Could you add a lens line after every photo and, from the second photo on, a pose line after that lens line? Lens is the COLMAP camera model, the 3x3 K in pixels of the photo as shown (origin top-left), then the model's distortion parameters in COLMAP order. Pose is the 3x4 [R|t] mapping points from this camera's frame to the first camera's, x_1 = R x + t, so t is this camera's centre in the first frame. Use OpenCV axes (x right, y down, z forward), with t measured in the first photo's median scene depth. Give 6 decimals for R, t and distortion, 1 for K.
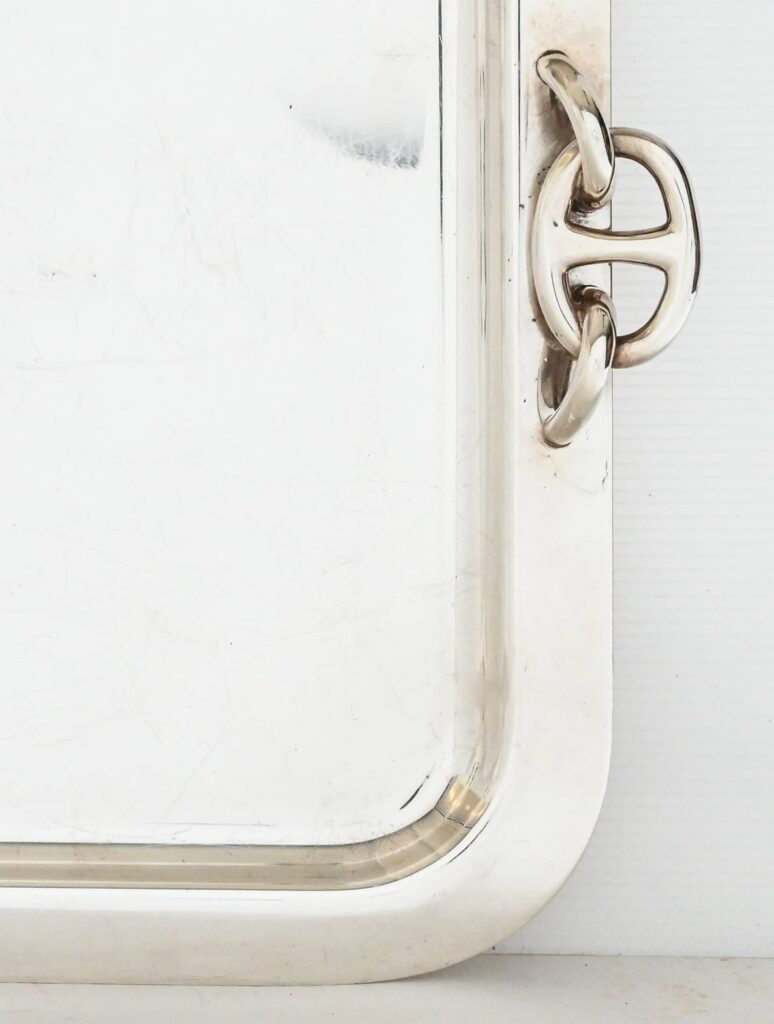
lens RADIAL K [[2098.9, 0, 386.4], [0, 2098.9, 515.2], [0, 0, 1]] dist [0.005623, 0.000000]
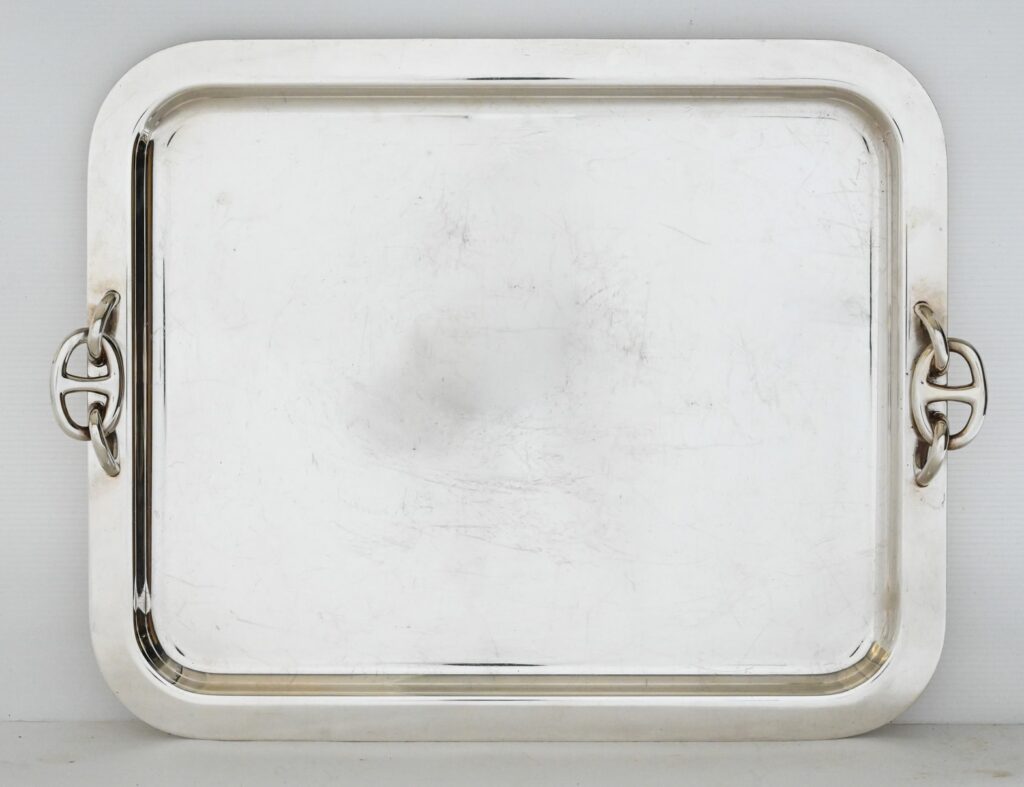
lens RADIAL K [[1689.0, 0, 512.5], [0, 1689.0, 390.6], [0, 0, 1]] dist [0.003530, 0.000000]
pose [[0.991943, 0.008966, 0.126367, -0.551222], [-0.008906, 0.999960, -0.001040, -0.124872], [-0.126371, -0.000094, 0.991983, -0.654899]]
